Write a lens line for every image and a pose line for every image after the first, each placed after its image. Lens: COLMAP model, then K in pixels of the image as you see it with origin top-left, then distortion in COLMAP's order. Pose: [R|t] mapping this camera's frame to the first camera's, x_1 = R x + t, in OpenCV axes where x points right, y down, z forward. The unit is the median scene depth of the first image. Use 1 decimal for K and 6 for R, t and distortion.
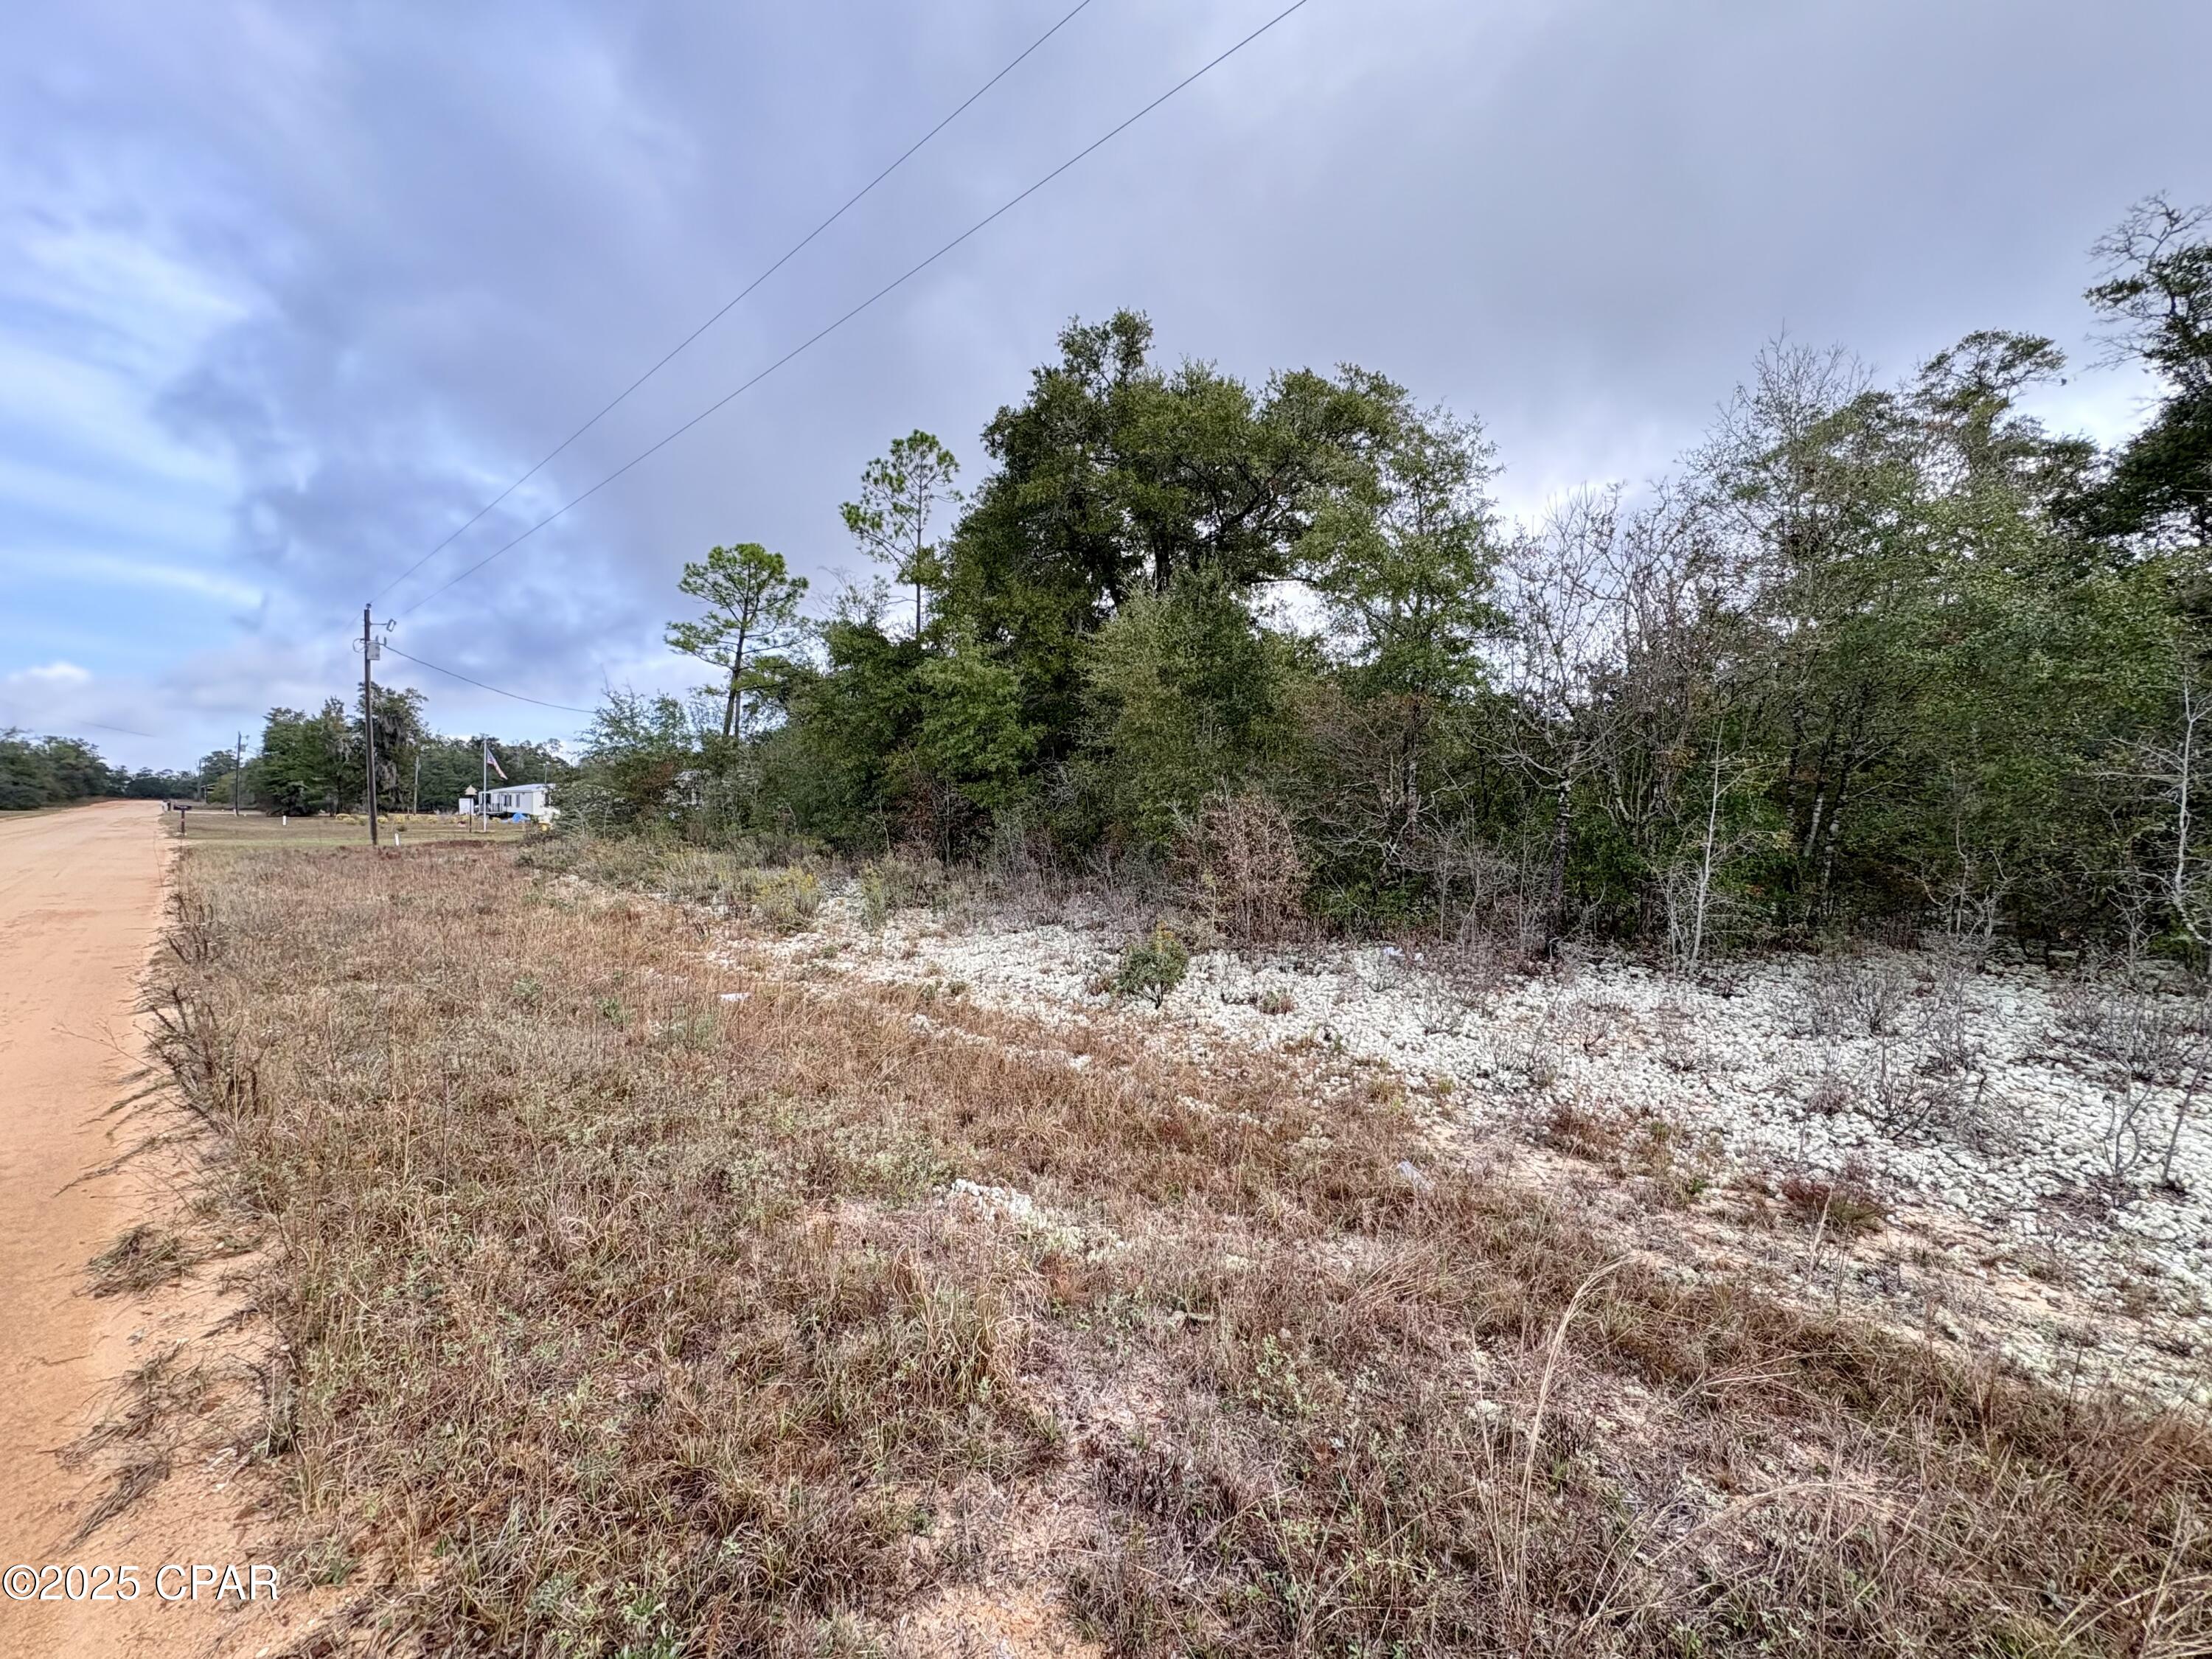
lens RADIAL K [[884.5, 0, 1106.0], [0, 884.5, 829.5], [0, 0, 1]] dist [0.001076, -0.000476]
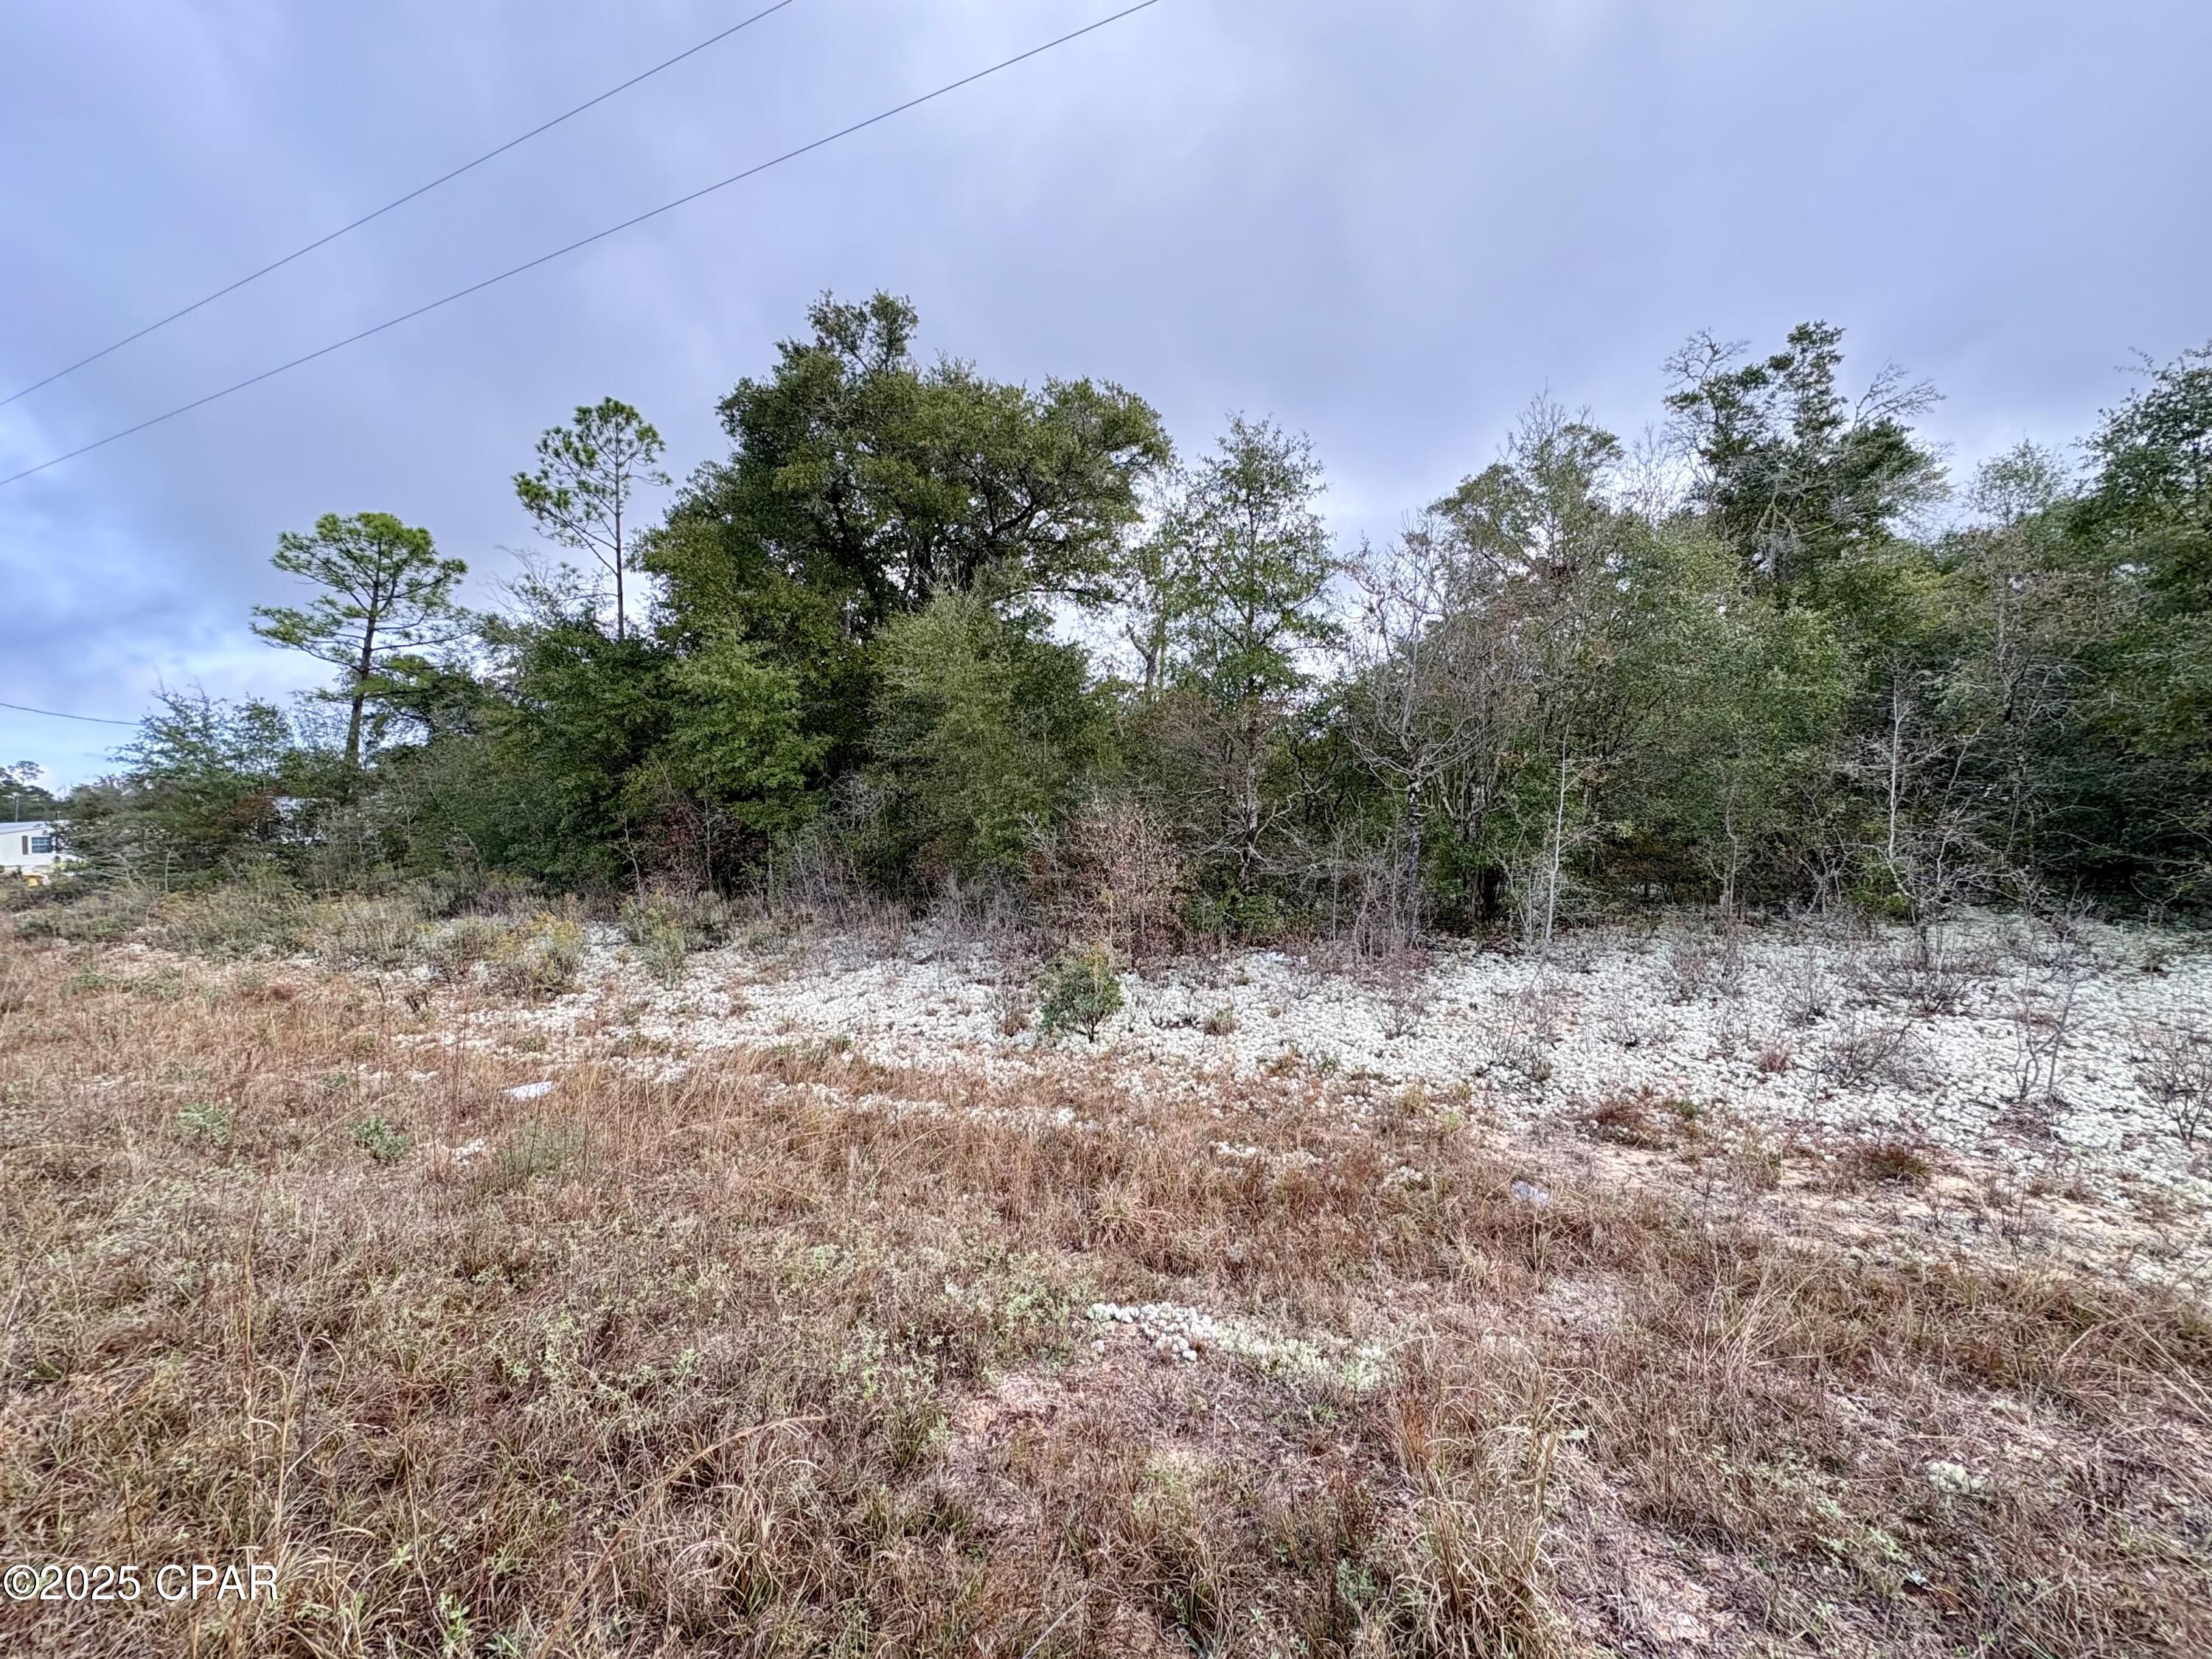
lens RADIAL K [[884.5, 0, 1106.0], [0, 884.5, 829.5], [0, 0, 1]] dist [0.001076, -0.000476]
pose [[0.944966, -0.034767, 0.325317, -0.083930], [0.040903, 0.999091, -0.012039, -0.000610], [-0.324603, 0.024683, 0.945528, 0.056967]]
